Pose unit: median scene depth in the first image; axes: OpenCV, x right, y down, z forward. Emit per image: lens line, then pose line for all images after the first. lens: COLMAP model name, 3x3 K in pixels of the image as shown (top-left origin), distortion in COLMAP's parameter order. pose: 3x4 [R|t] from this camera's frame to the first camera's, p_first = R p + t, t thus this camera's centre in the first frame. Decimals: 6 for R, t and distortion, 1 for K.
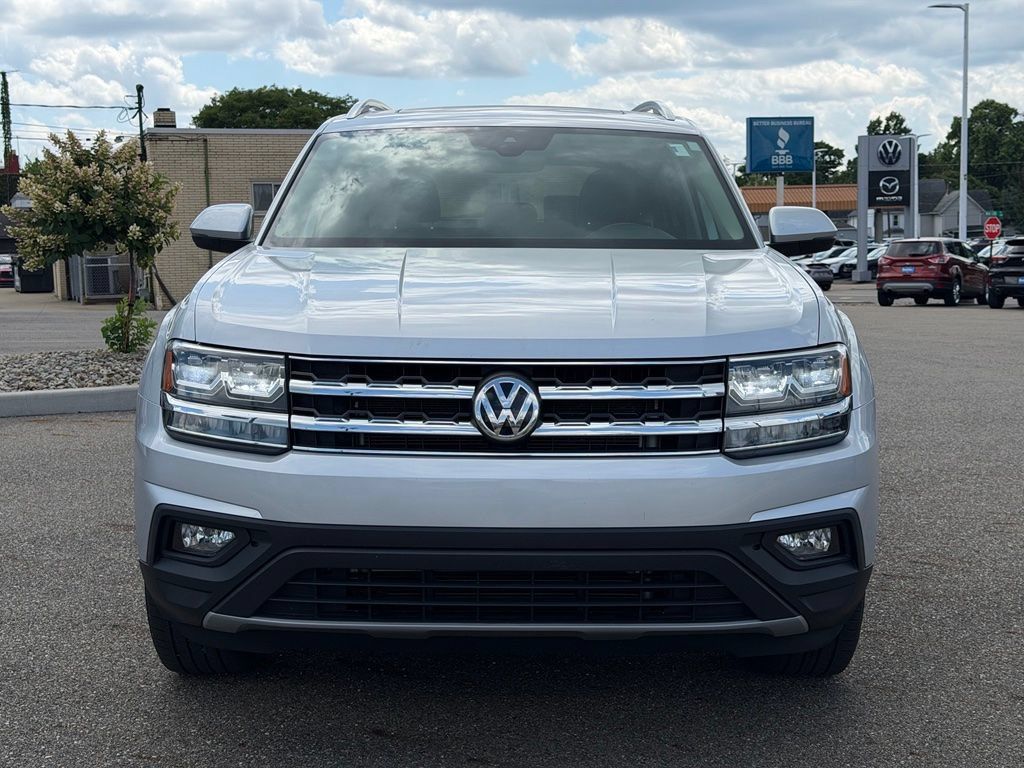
lens RADIAL K [[1432.2, 0, 518.3], [0, 1432.2, 410.5], [0, 0, 1]] dist [0.078576, 0.000000]
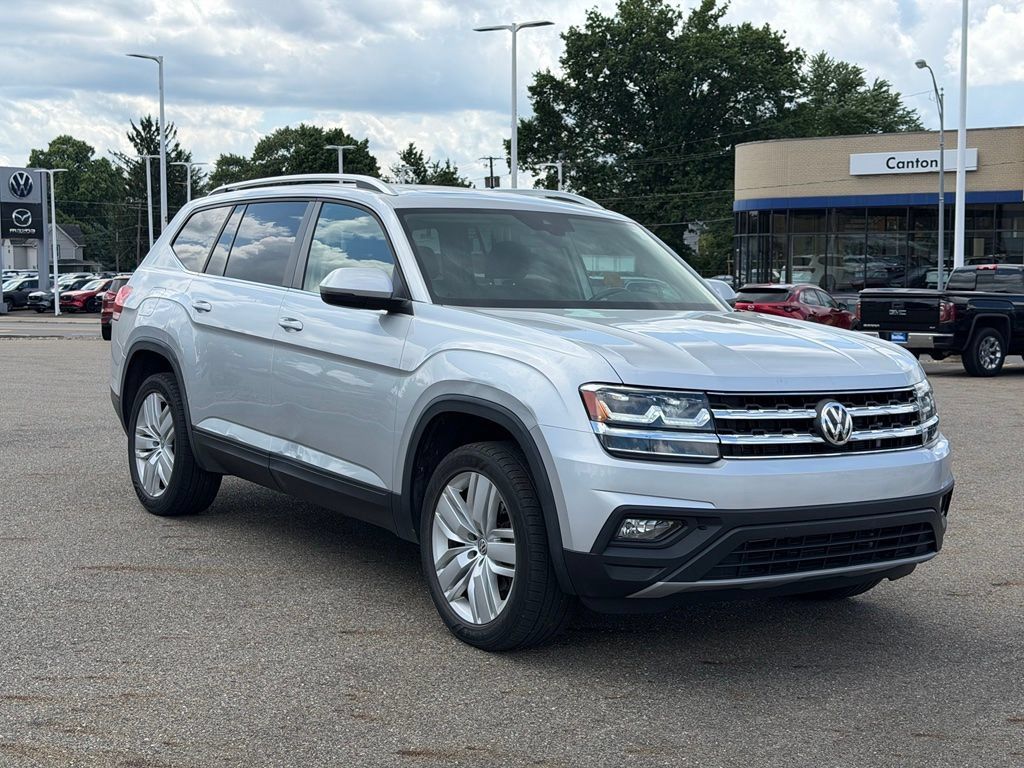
lens RADIAL K [[1432.2, 0, 514.9], [0, 1432.2, 385.4], [0, 0, 1]] dist [0.078576, 0.000000]
pose [[0.817037, -0.021416, 0.576188, -1.117841], [0.044138, 0.998701, -0.025468, -0.017265], [-0.574894, 0.046240, 0.816920, -0.032581]]
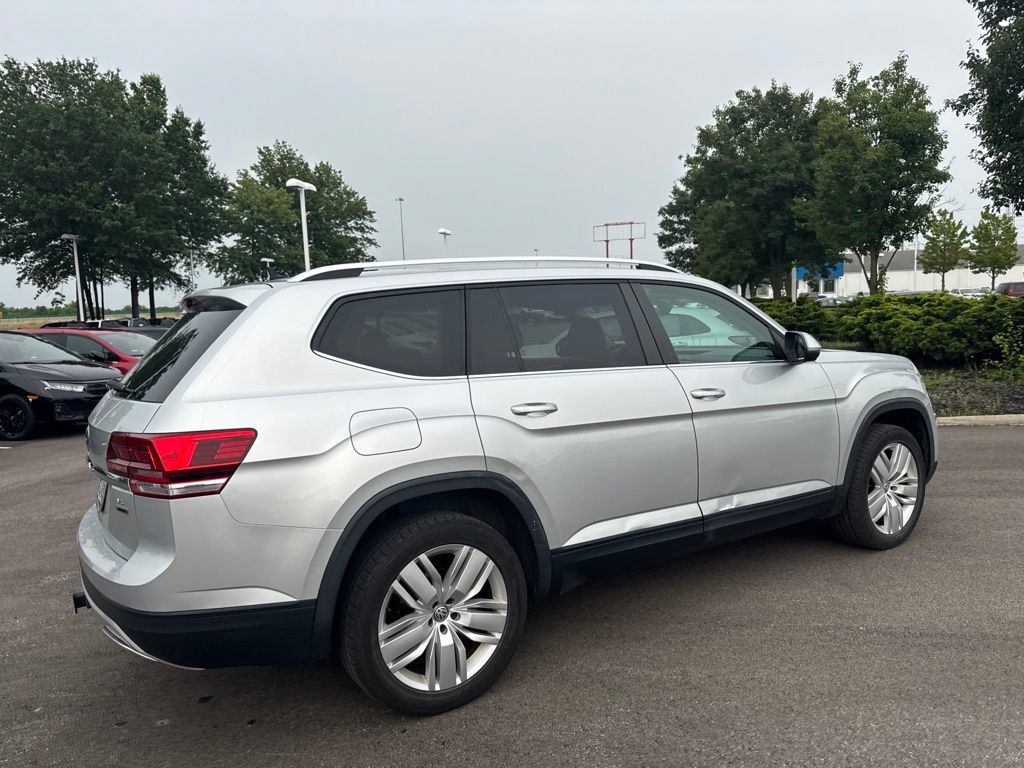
lens RADIAL K [[722.2, 0, 512.4], [0, 722.2, 396.8], [0, 0, 1]] dist [0.049805, -0.060926]
pose [[-0.520734, -0.066843, 0.851098, -1.010103], [0.166525, 0.969828, 0.178054, -0.378132], [-0.837321, 0.234448, -0.493891, 2.368475]]
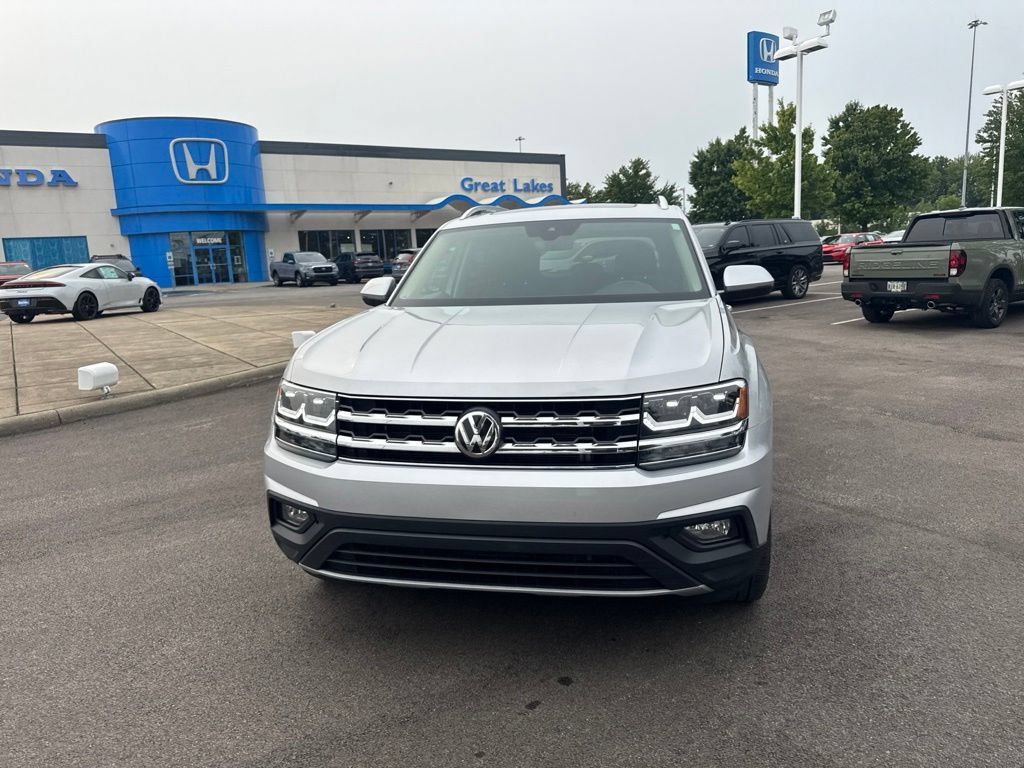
lens RADIAL K [[722.2, 0, 517.1], [0, 722.2, 382.6], [0, 0, 1]] dist [0.049805, -0.060926]
pose [[0.977713, -0.006052, -0.209859, 0.173087], [0.013960, 0.999246, 0.036225, -0.074141], [0.209481, -0.038348, 0.977060, 0.316773]]
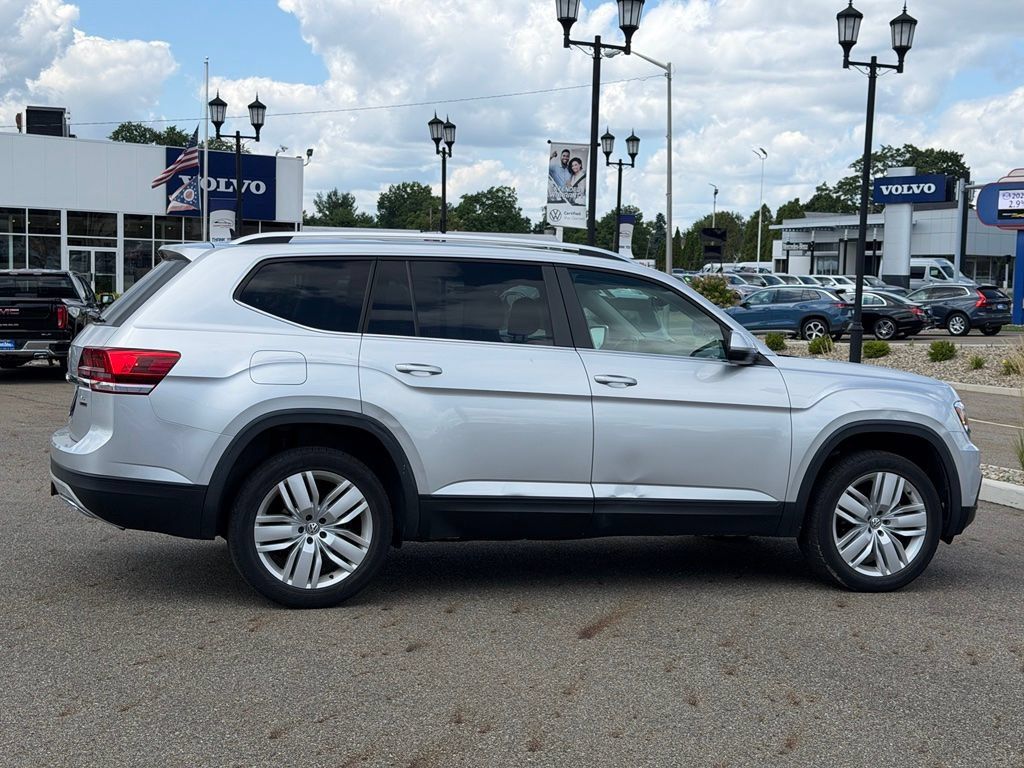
lens RADIAL K [[1453.4, 0, 511.0], [0, 1453.4, 381.0], [0, 0, 1]] dist [0.074699, 0.000000]
pose [[-0.293094, -0.065268, 0.953853, -2.231751], [0.093104, 0.990977, 0.096416, -0.369781], [-0.951540, 0.117066, -0.284373, 2.370554]]
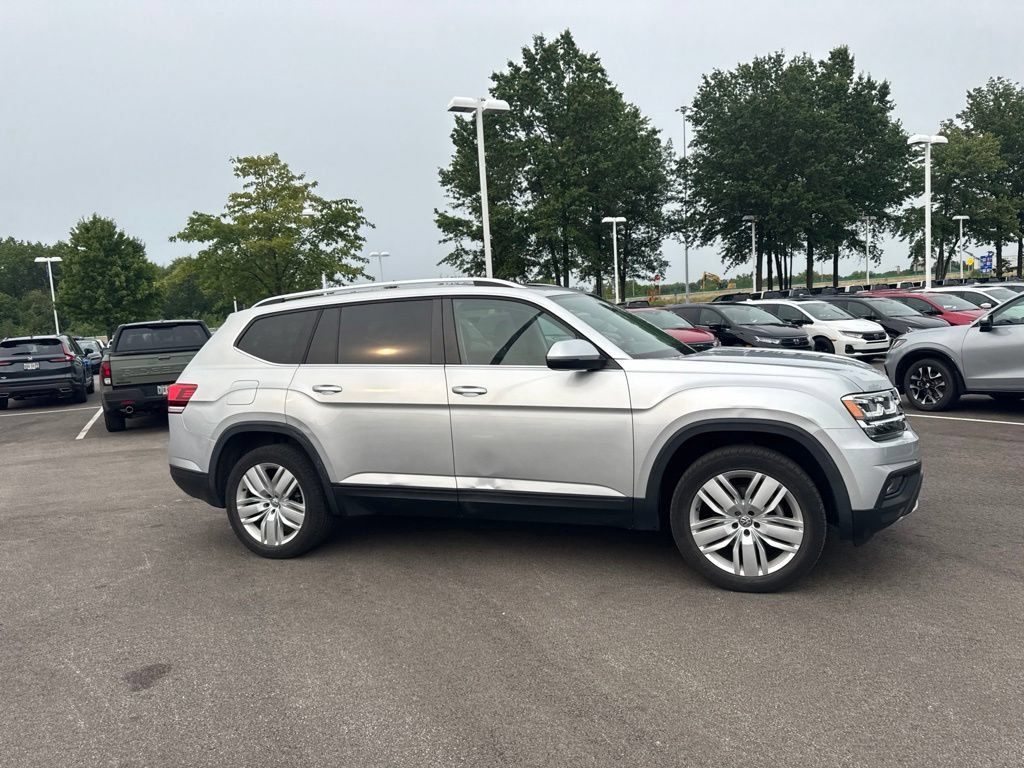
lens RADIAL K [[722.2, 0, 515.3], [0, 722.2, 390.0], [0, 0, 1]] dist [0.049805, -0.060926]
pose [[0.363902, -0.107604, 0.925201, -1.393526], [0.188946, 0.981181, 0.039798, -0.190431], [-0.912072, 0.160331, 0.377385, 1.101194]]
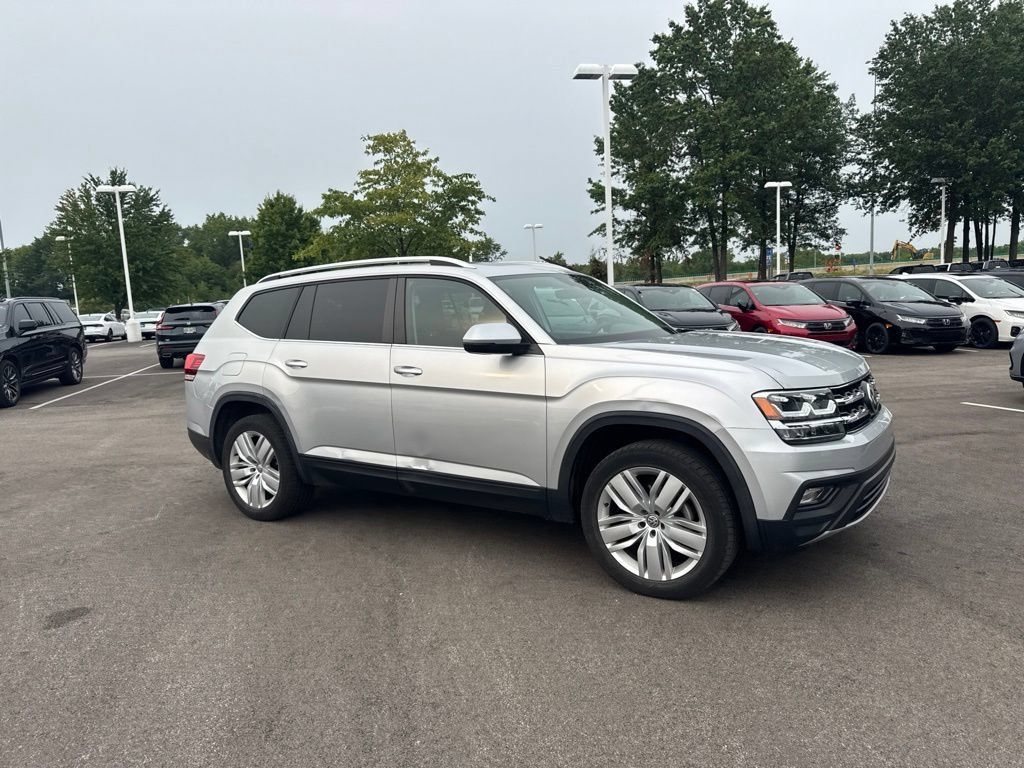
lens RADIAL K [[722.2, 0, 516.0], [0, 722.2, 388.3], [0, 0, 1]] dist [0.049805, -0.060926]
pose [[0.562869, -0.123271, 0.817302, -1.194324], [0.161844, 0.986112, 0.037271, -0.141823], [-0.810546, 0.111297, 0.575003, 0.780898]]
